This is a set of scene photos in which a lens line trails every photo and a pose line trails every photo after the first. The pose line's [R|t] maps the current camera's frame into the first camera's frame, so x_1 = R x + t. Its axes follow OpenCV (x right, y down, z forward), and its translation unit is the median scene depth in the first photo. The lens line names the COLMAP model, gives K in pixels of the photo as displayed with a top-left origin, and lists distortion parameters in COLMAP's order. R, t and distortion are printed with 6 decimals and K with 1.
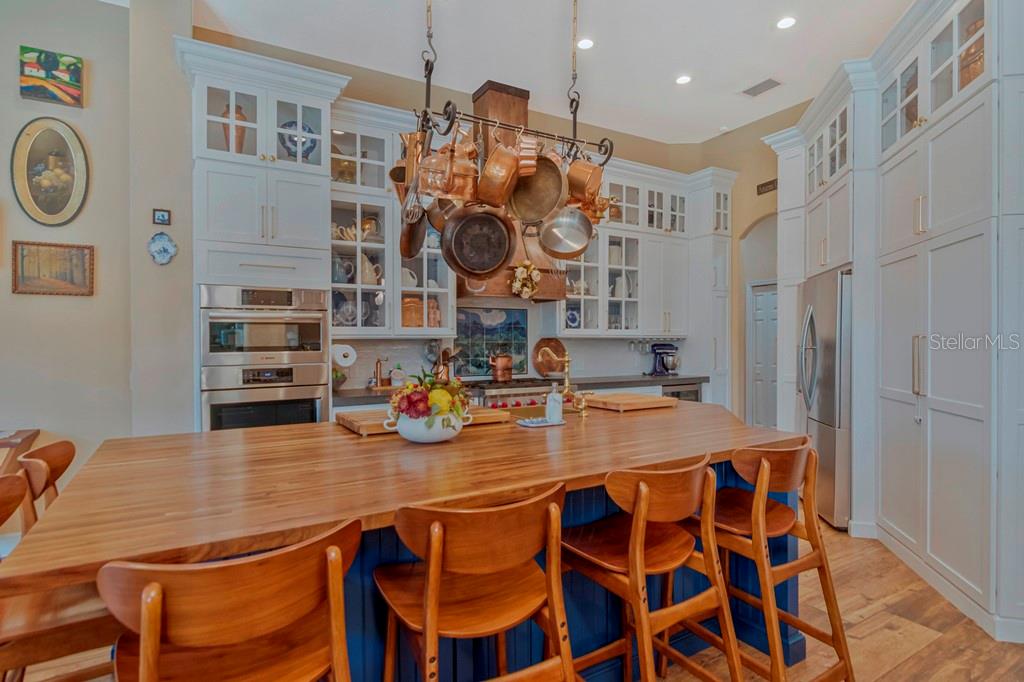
lens RADIAL K [[527.2, 0, 514.6], [0, 527.2, 353.3], [0, 0, 1]] dist [-0.003649, -0.001947]
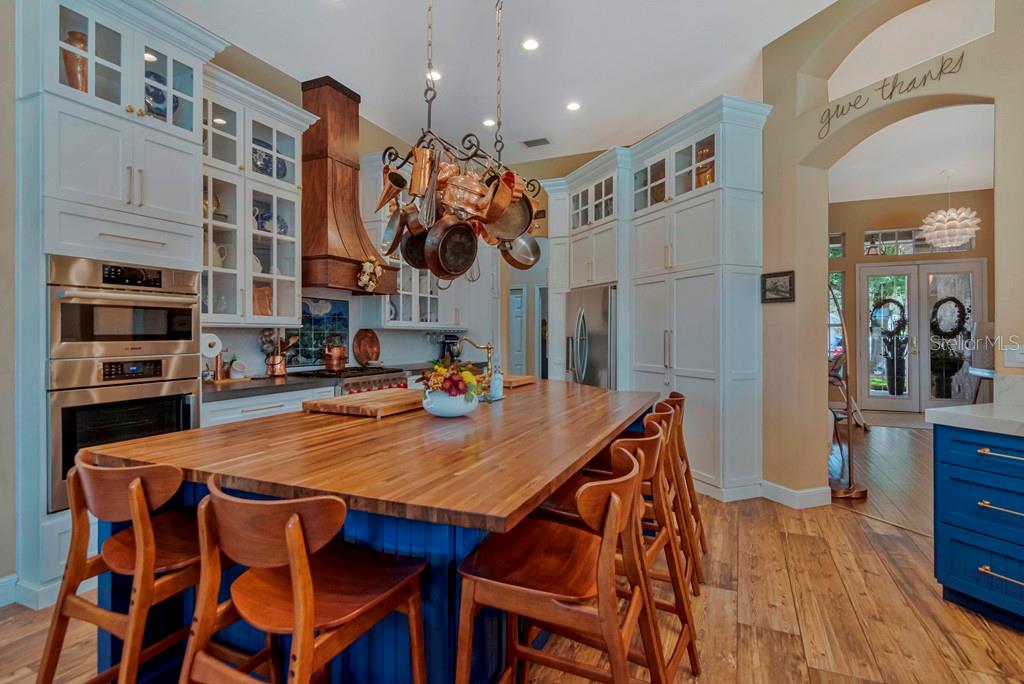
lens RADIAL K [[506.0, 0, 509.1], [0, 506.0, 336.9], [0, 0, 1]] dist [0.001278, -0.000550]
pose [[0.820830, 0.004874, 0.571152, -0.350704], [0.003618, 0.999899, -0.013732, 0.003150], [-0.571162, 0.013338, 0.820729, -0.001925]]
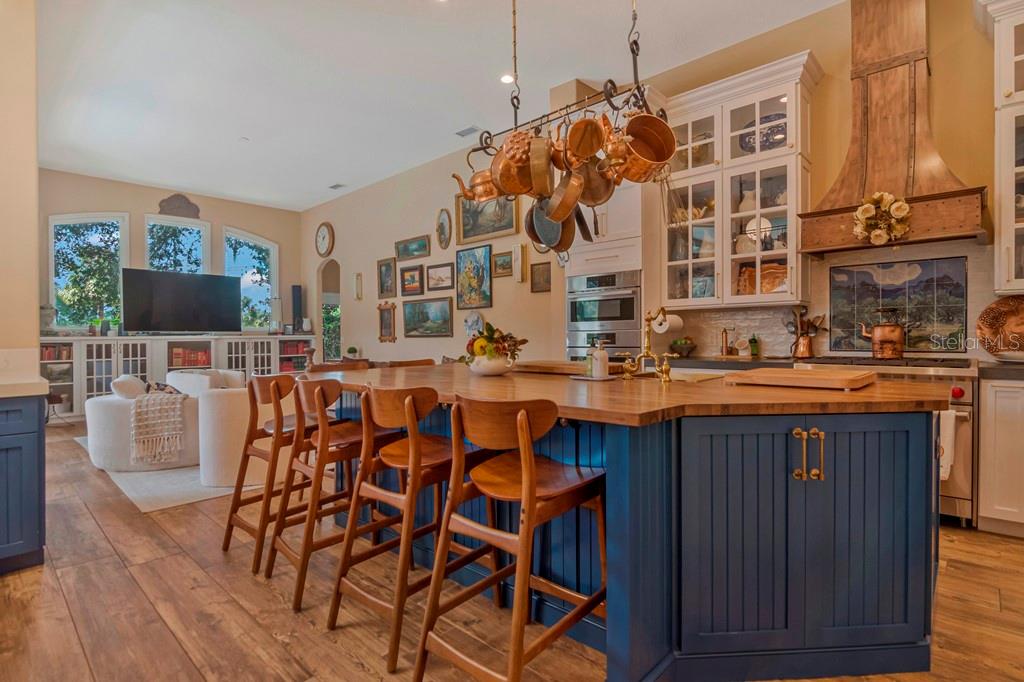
lens RADIAL K [[506.0, 0, 509.1], [0, 506.0, 335.9], [0, 0, 1]] dist [0.001278, -0.000550]
pose [[0.279325, 0.014537, -0.960087, 0.582041], [-0.007237, 0.999889, 0.013035, 0.016294], [0.960169, 0.003307, 0.279399, 0.327138]]
